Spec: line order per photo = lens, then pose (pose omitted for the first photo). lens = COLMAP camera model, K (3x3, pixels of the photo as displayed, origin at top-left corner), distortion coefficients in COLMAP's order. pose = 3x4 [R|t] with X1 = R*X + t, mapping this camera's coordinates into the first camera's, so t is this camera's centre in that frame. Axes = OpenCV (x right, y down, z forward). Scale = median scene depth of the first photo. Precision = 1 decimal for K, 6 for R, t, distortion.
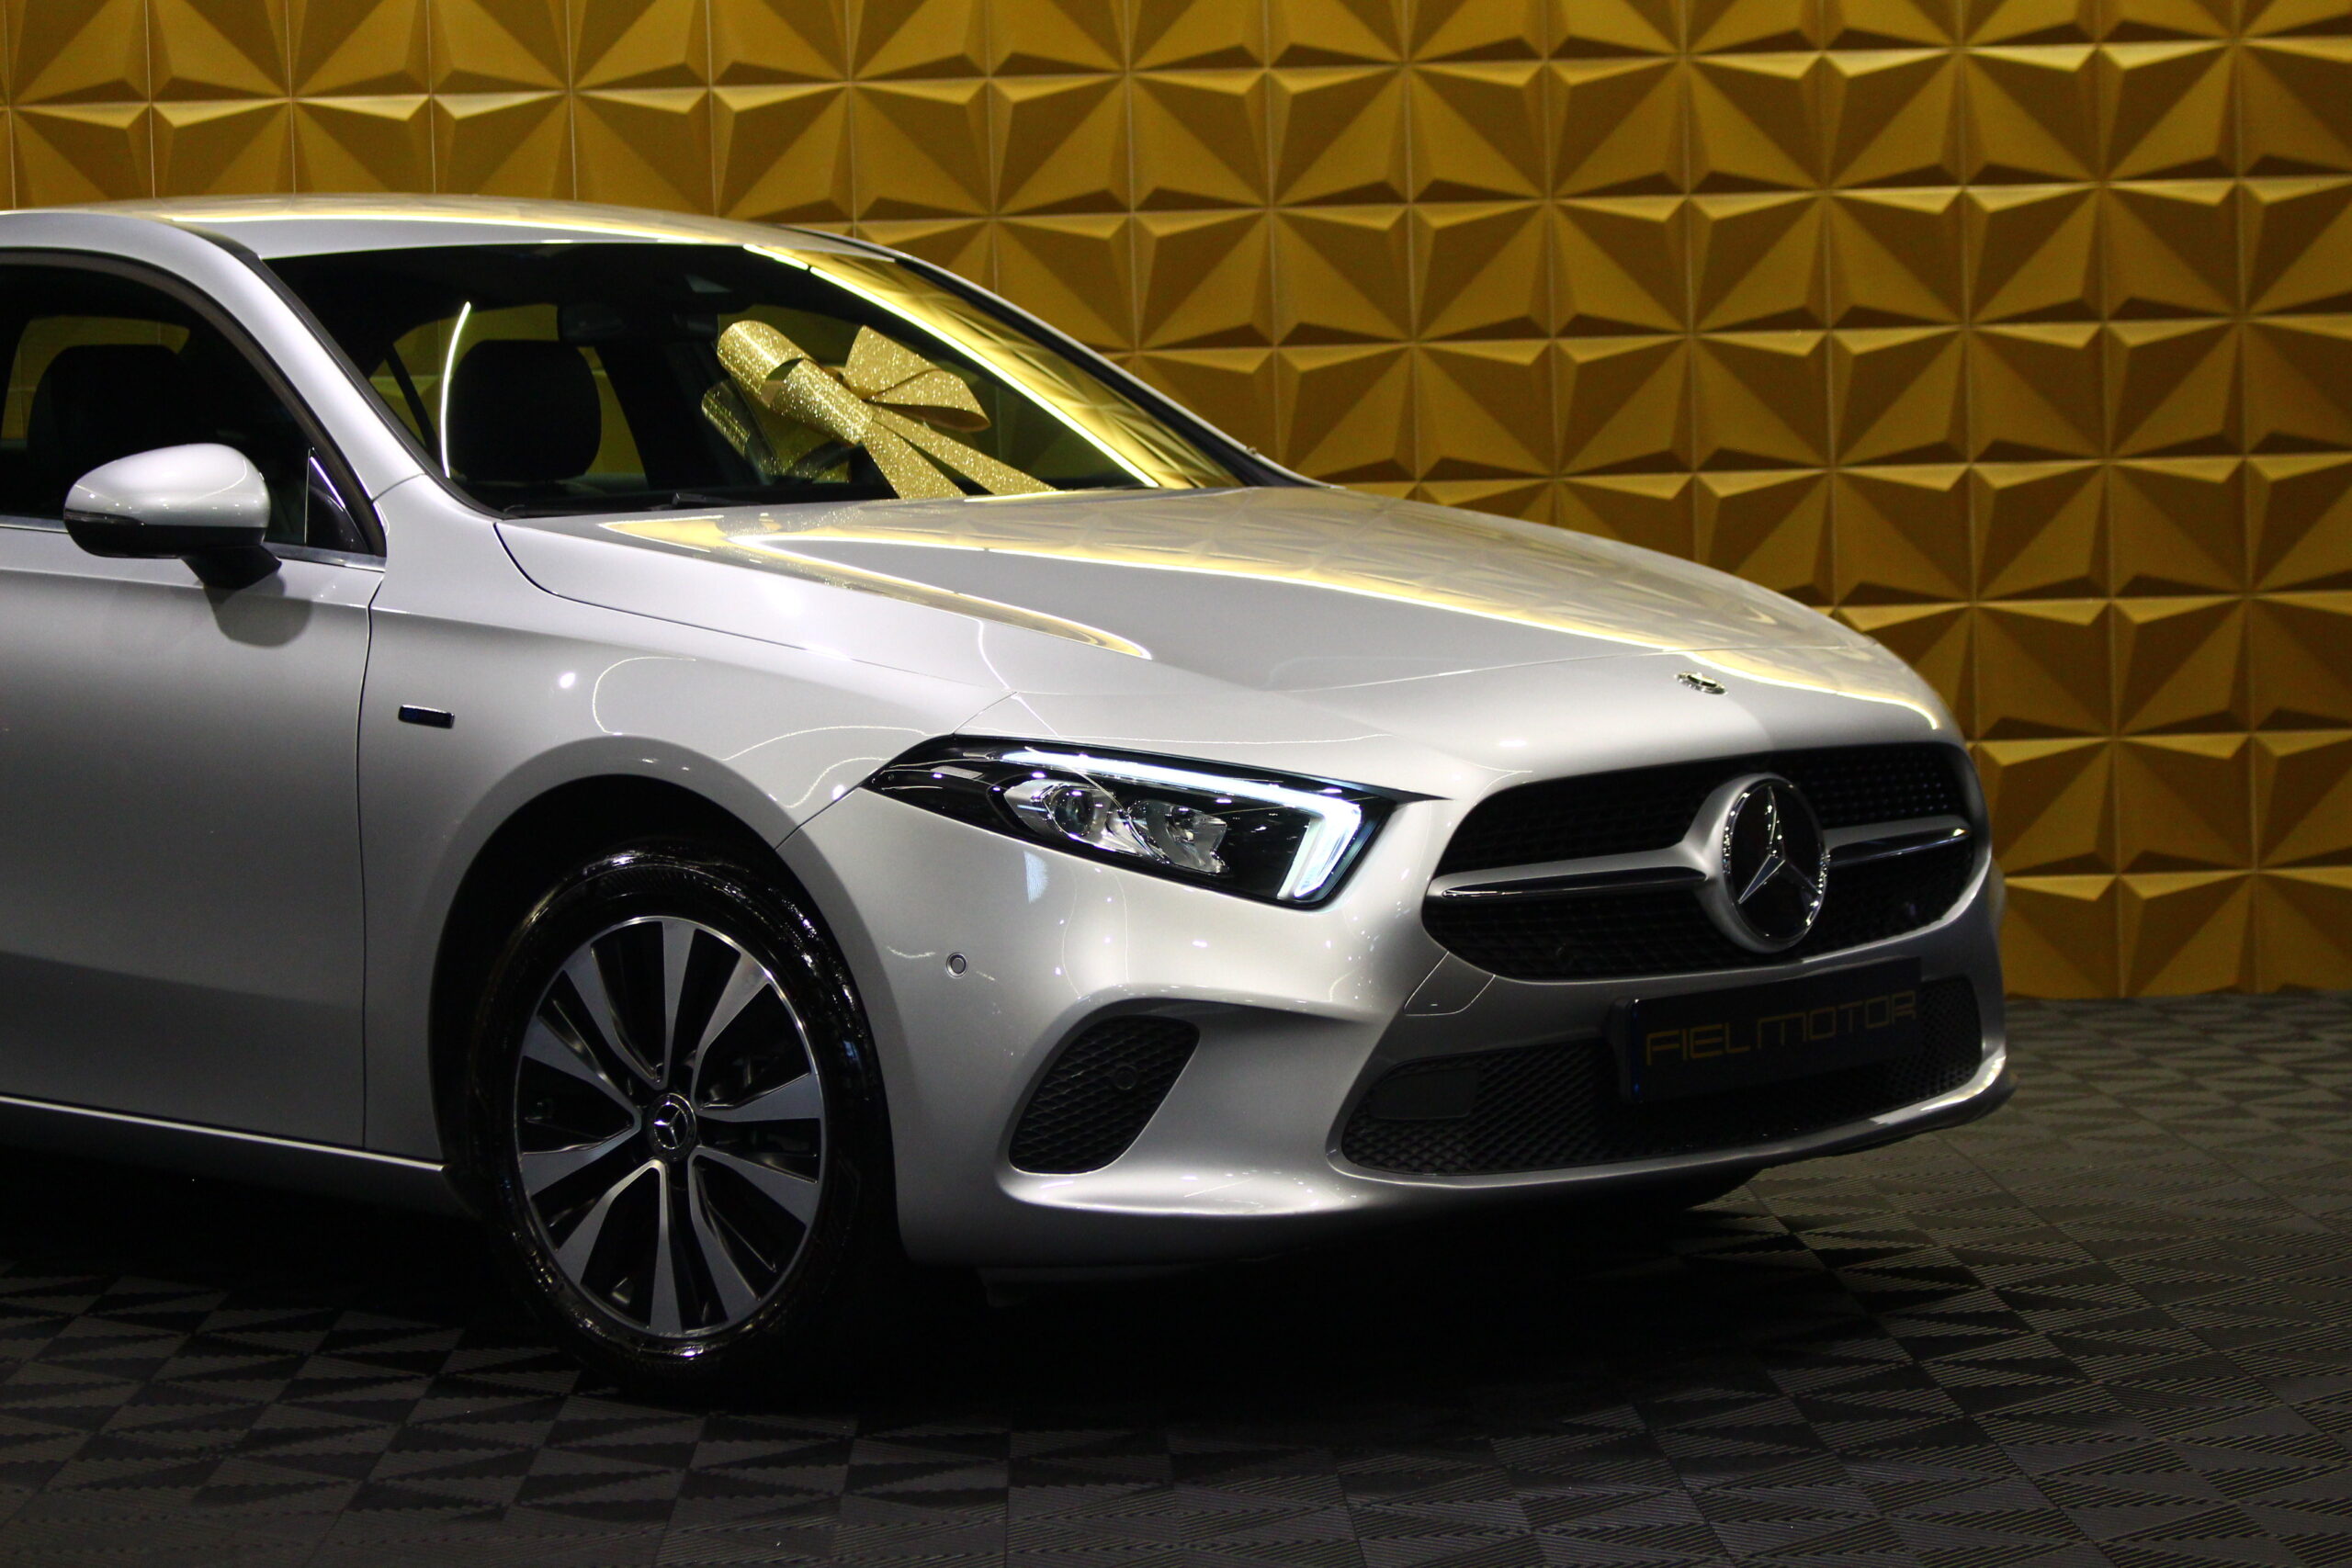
lens RADIAL K [[5579.9, 0, 1176.5], [0, 5579.9, 739.1], [0, 0, 1]] dist [0.051364, -0.025255]
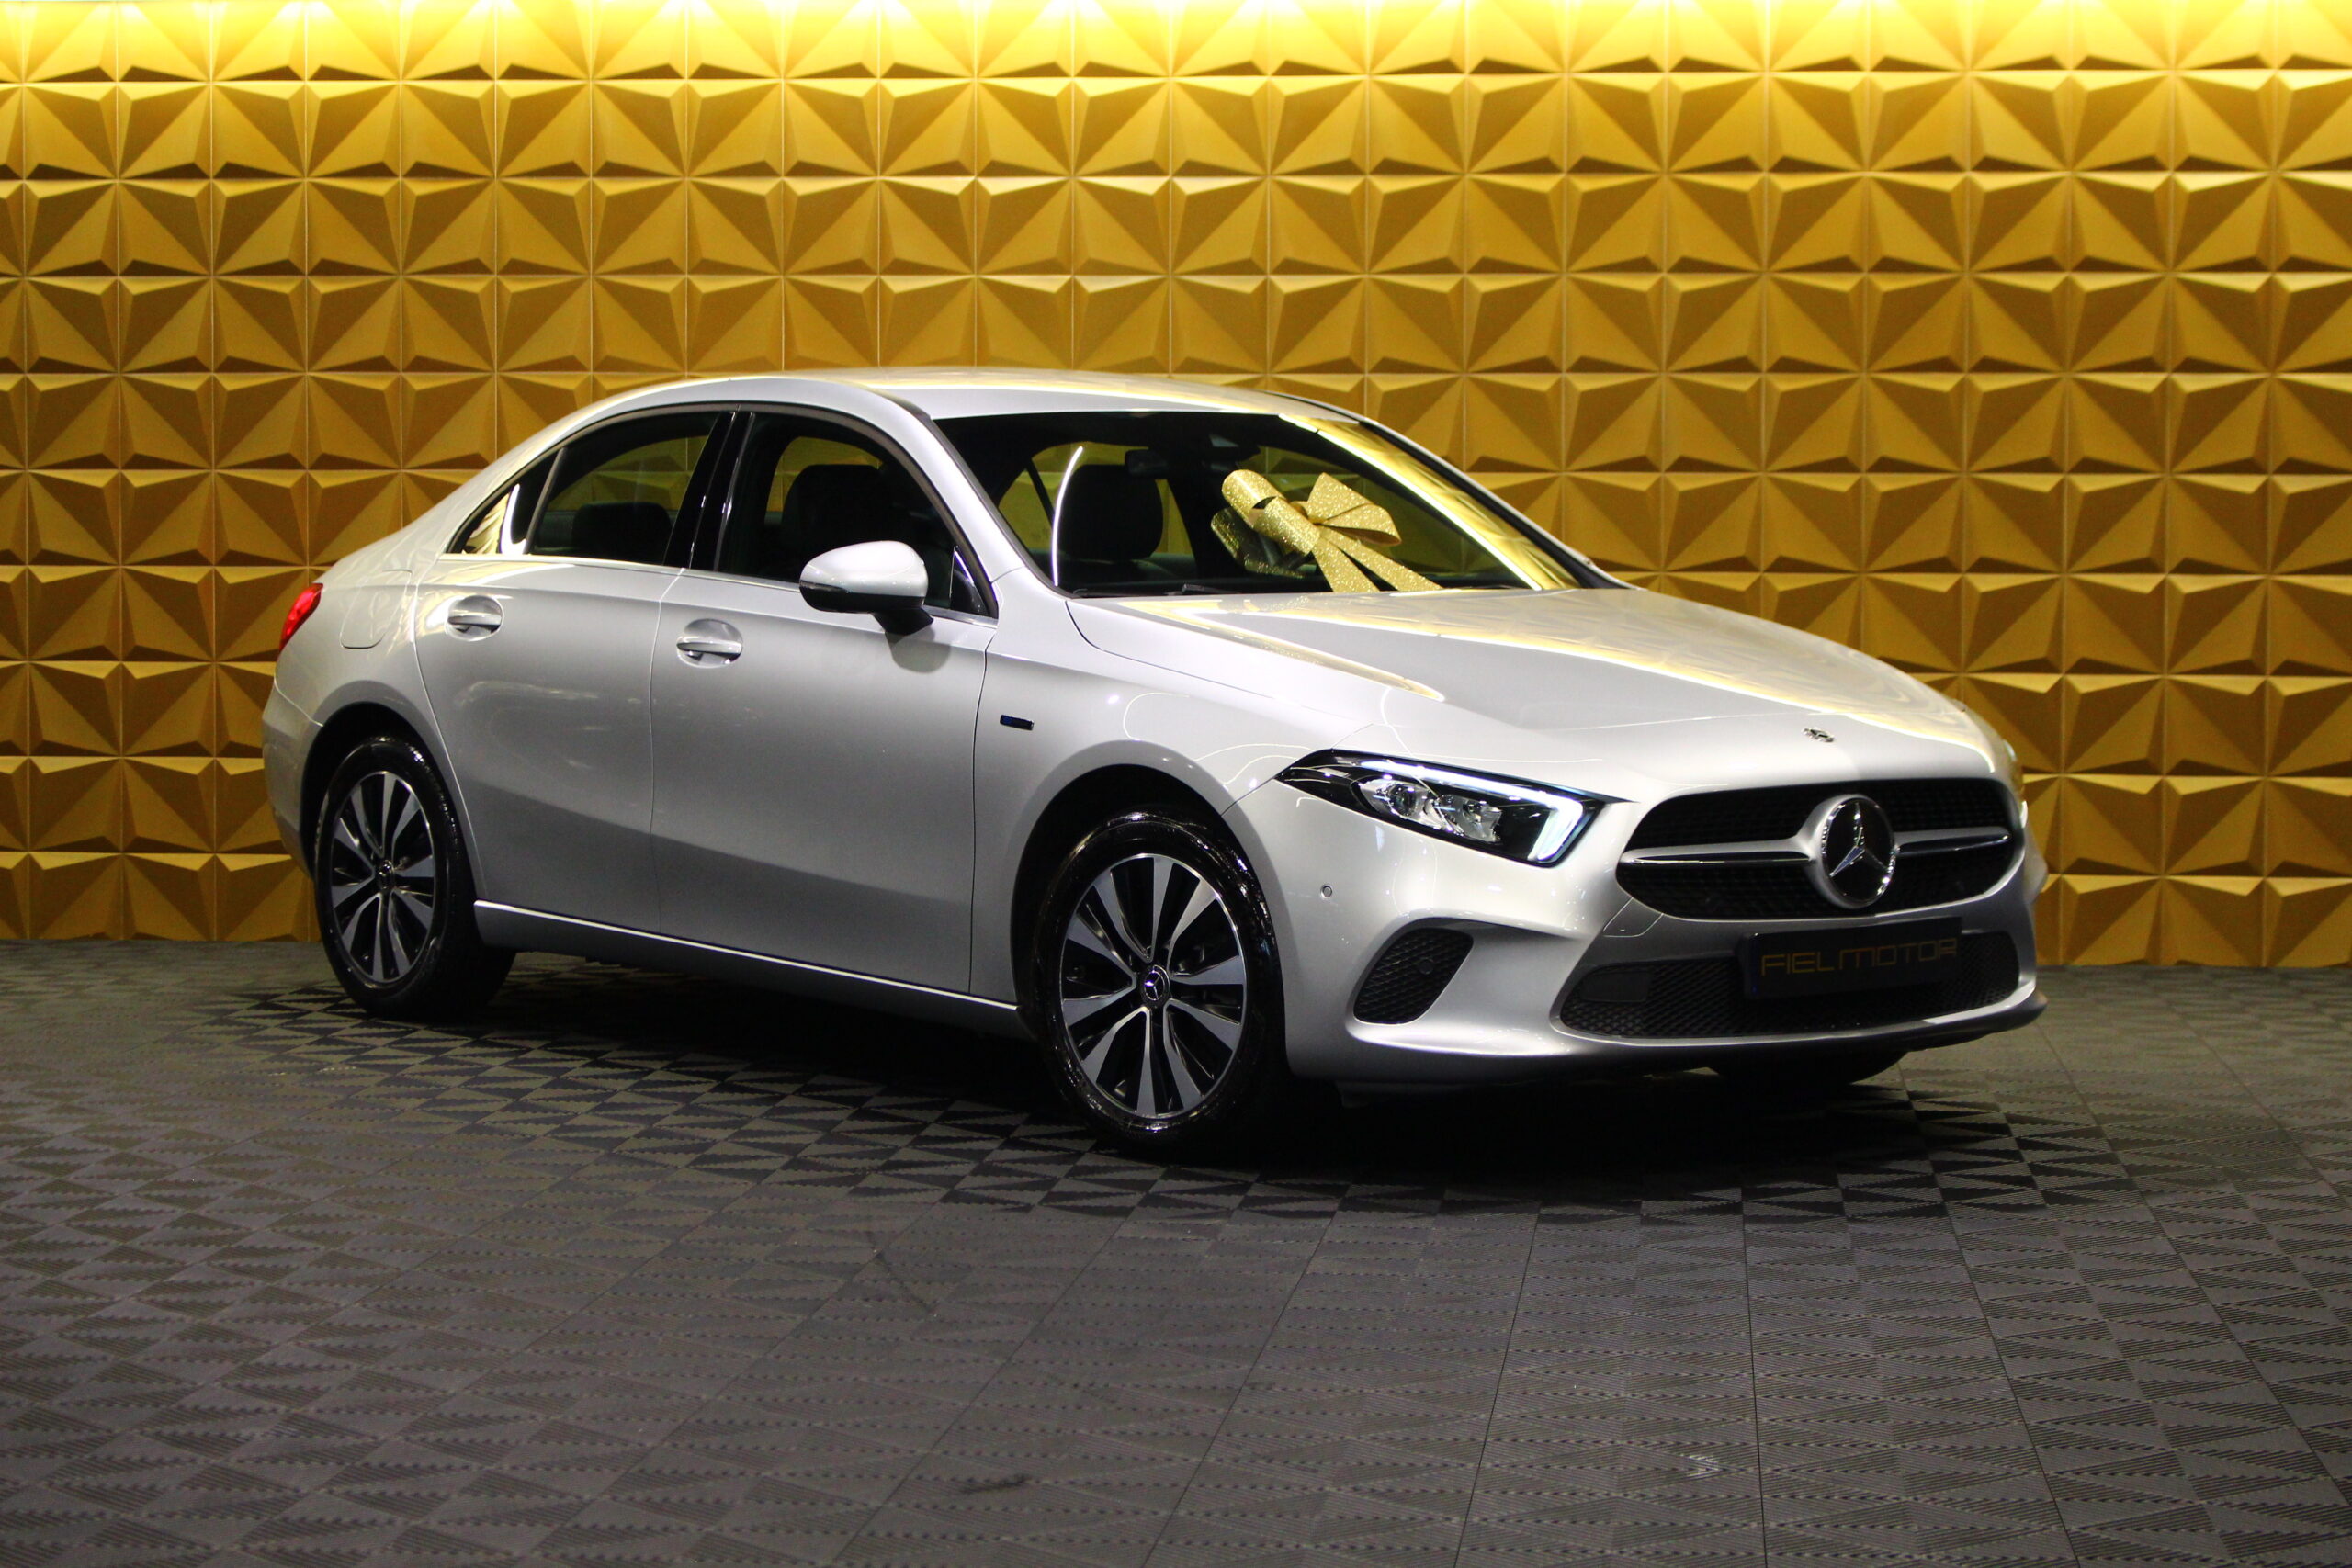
lens RADIAL K [[6348.2, 0, 1176.0], [0, 6348.2, 784.0], [0, 0, 1]] dist [-0.014321, 0.431817]
pose [[0.988531, 0.042700, -0.144854, 0.171575], [-0.040718, 0.999032, 0.016623, -0.018232], [0.145423, -0.010534, 0.989313, -0.773136]]
